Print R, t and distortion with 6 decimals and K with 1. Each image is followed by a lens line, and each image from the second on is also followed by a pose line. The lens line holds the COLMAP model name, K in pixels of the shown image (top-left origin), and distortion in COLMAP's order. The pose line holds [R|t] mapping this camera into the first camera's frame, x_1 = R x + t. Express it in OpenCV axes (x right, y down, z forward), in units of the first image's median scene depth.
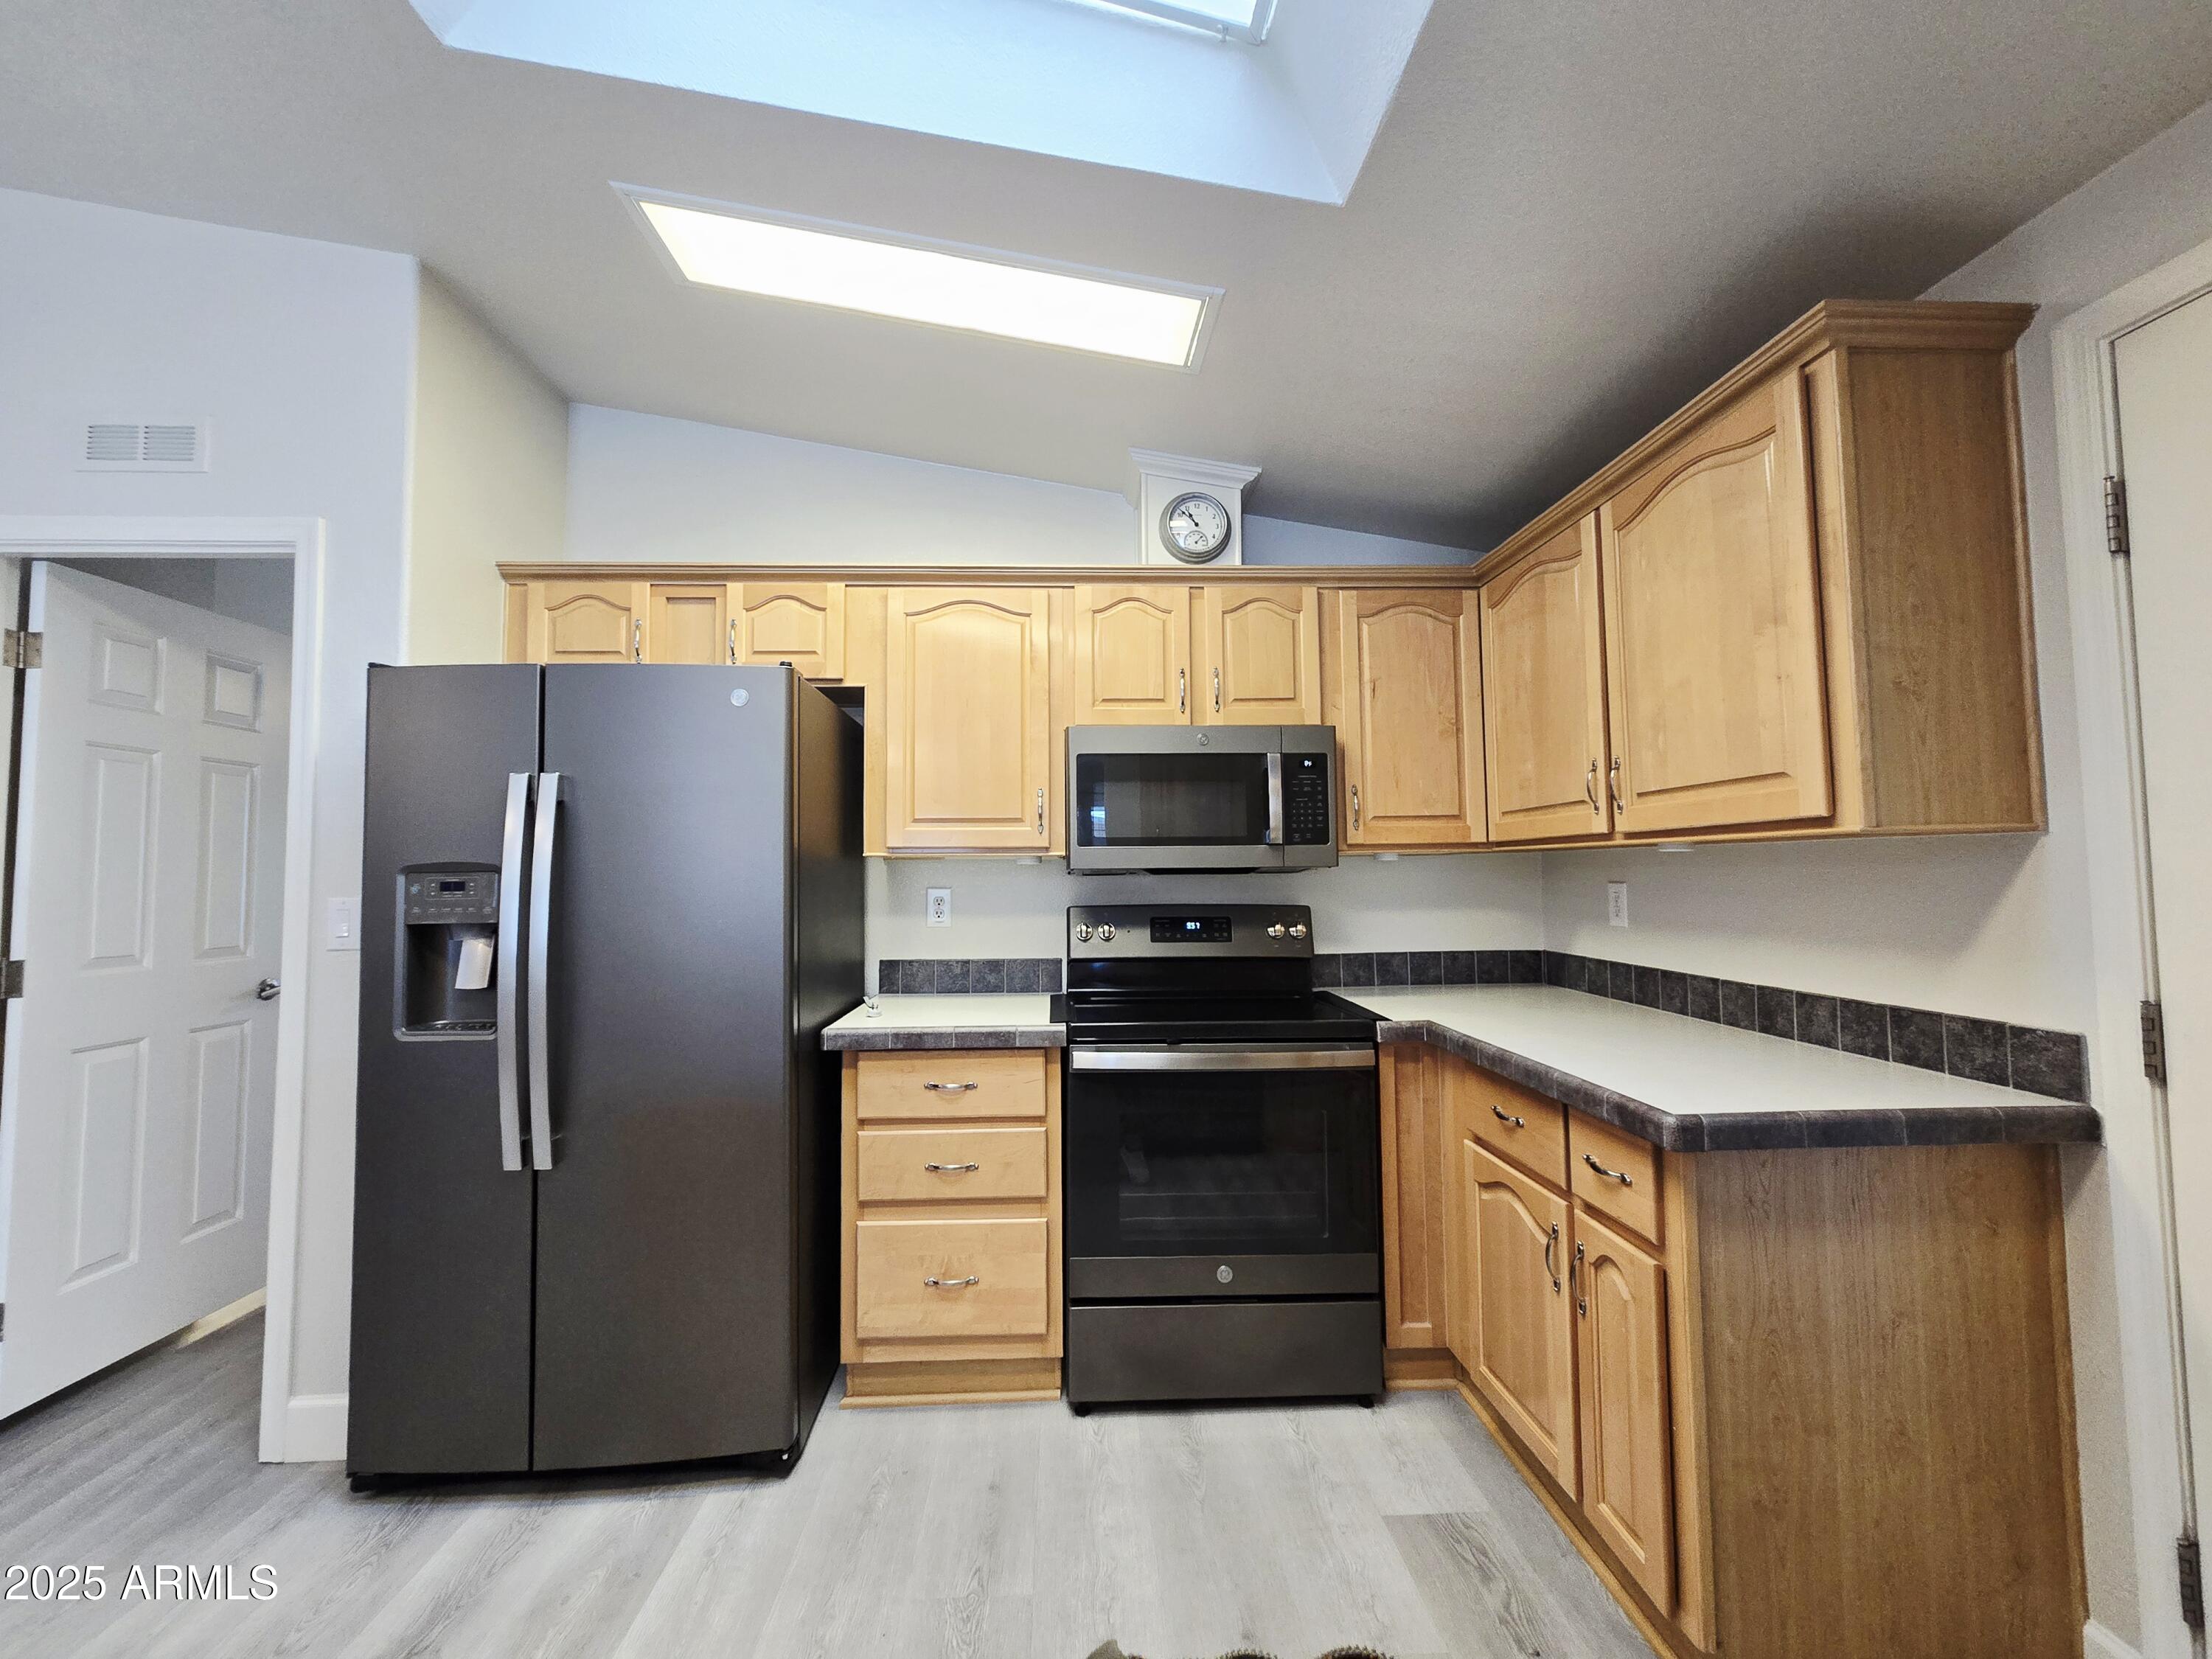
lens RADIAL K [[910.7, 0, 1101.1], [0, 910.7, 829.7], [0, 0, 1]] dist [-0.000447, 0.001501]
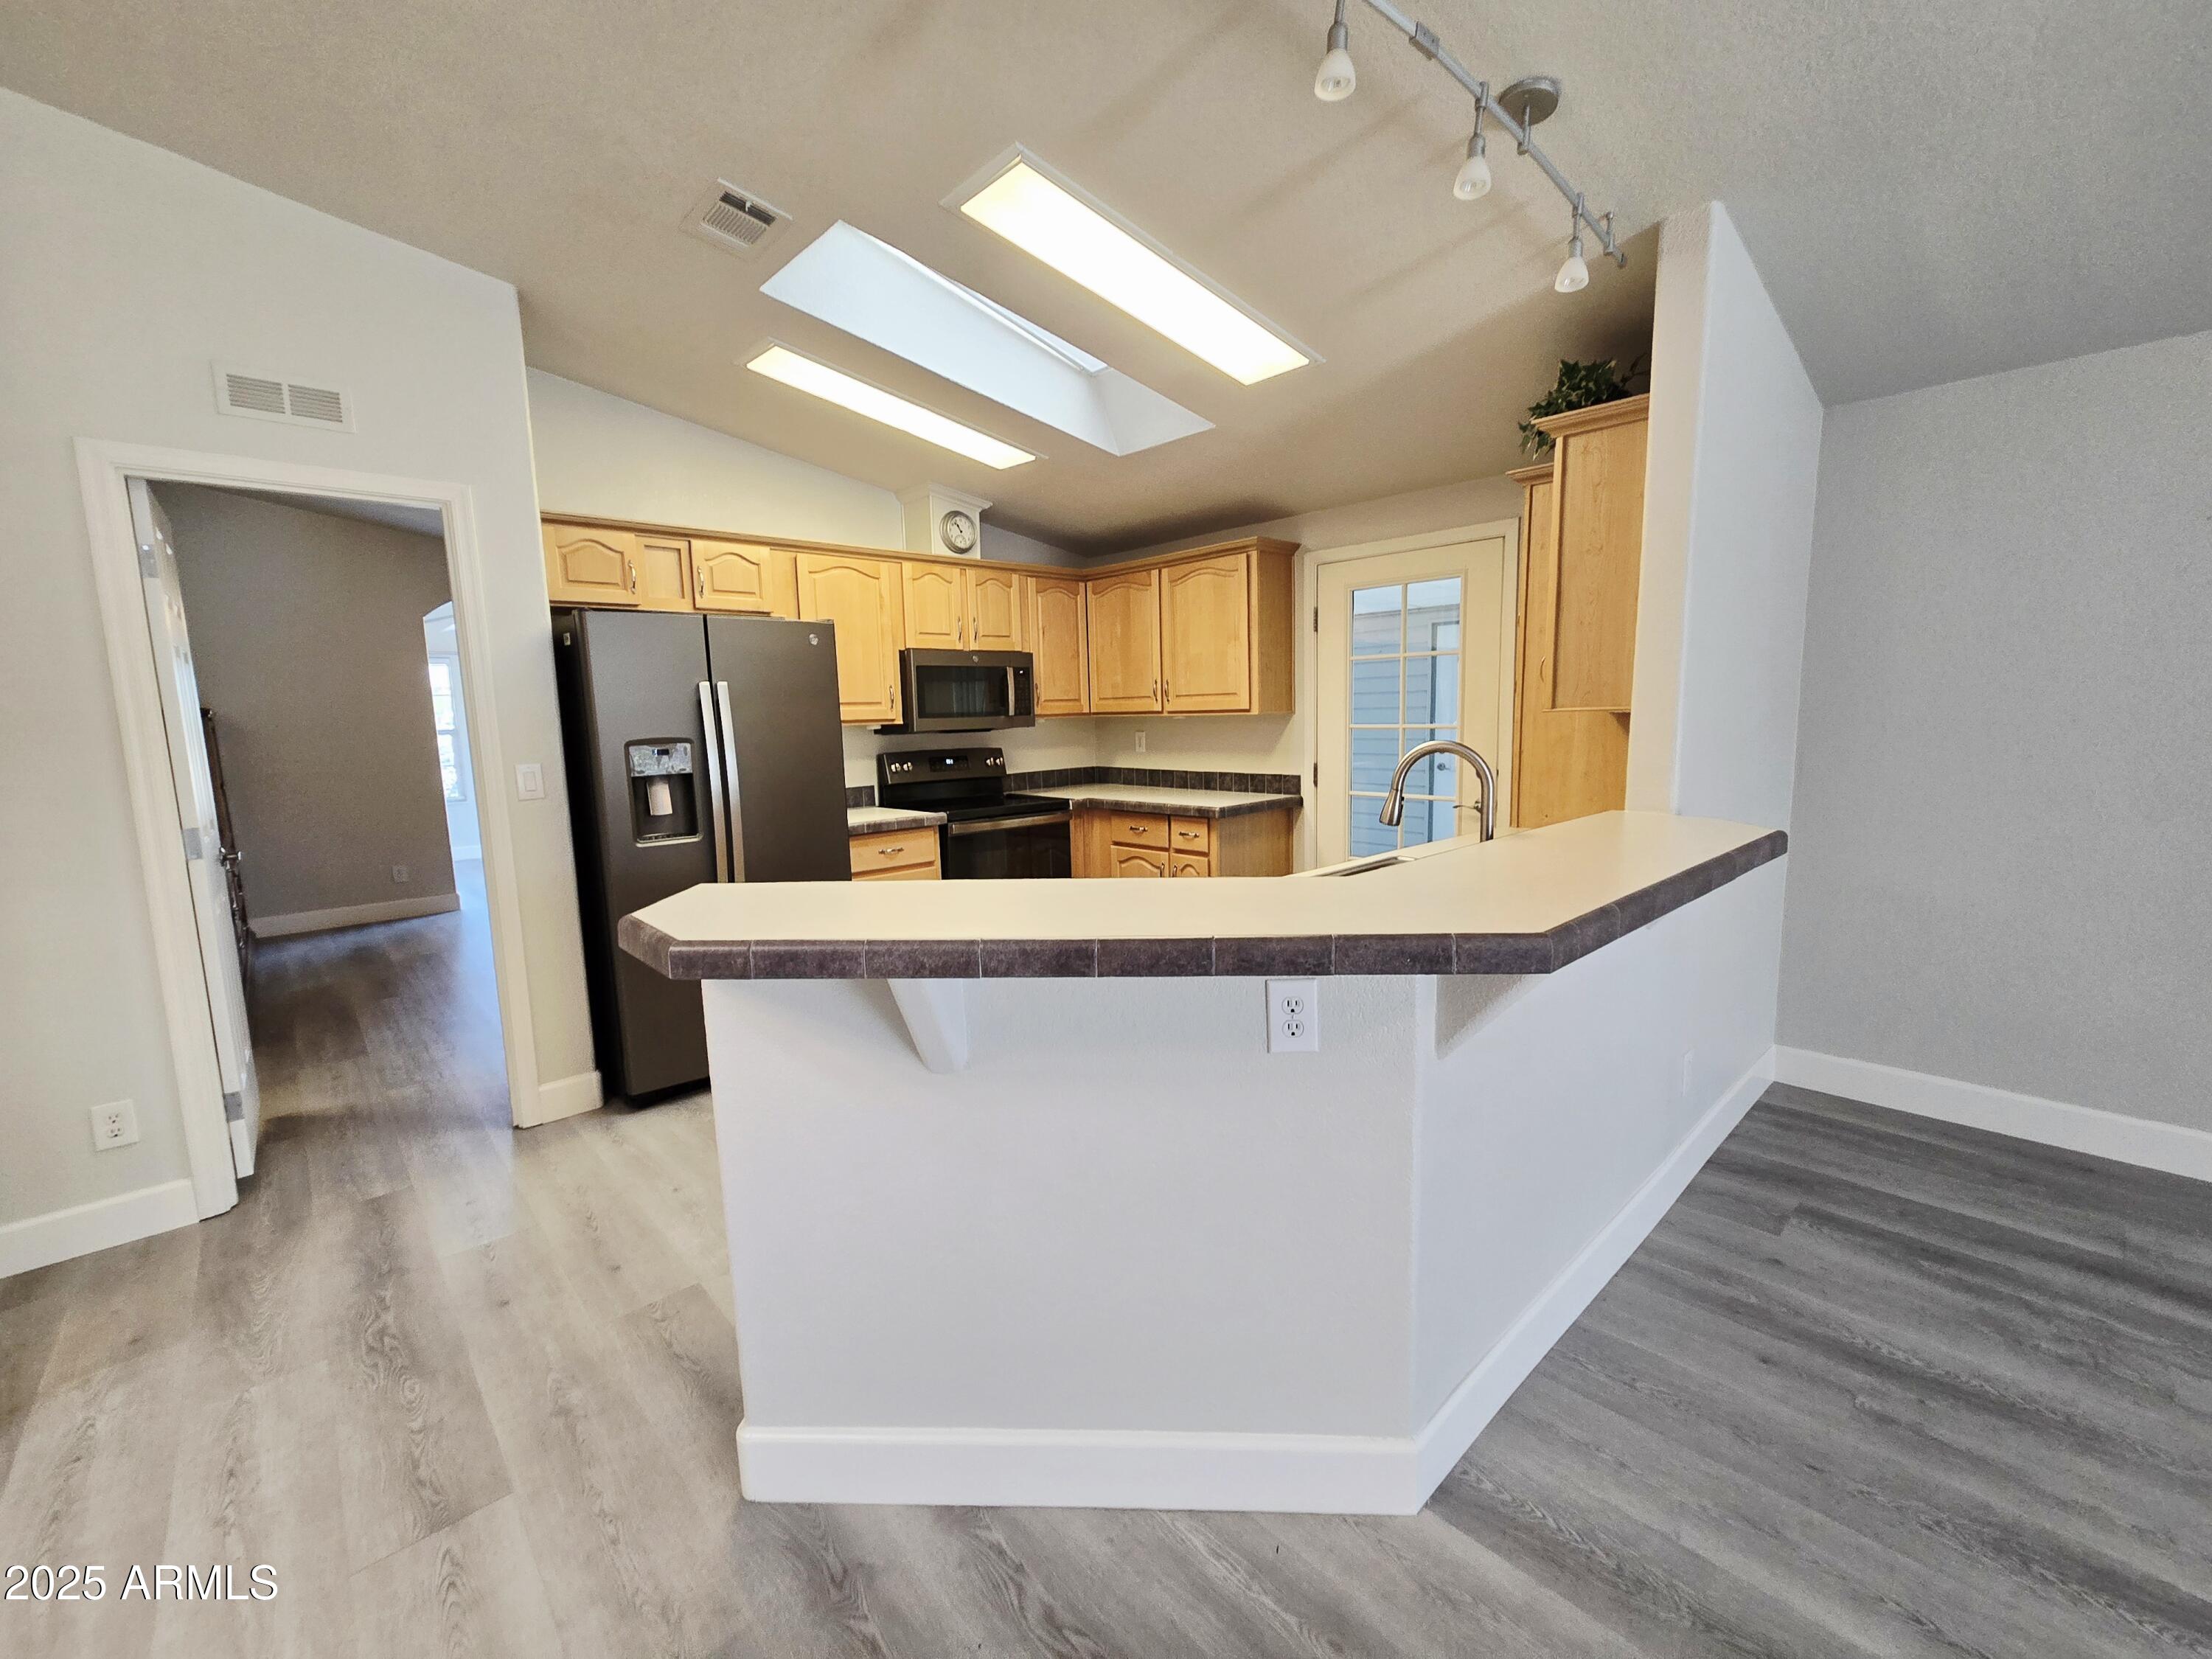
lens RADIAL K [[910.7, 0, 1103.7], [0, 910.7, 827.1], [0, 0, 1]] dist [-0.000447, 0.001501]
pose [[0.764065, -0.091349, 0.638639, -1.033813], [-0.013739, 0.987396, 0.157671, -0.065929], [-0.644992, -0.129245, 0.753180, -0.684255]]
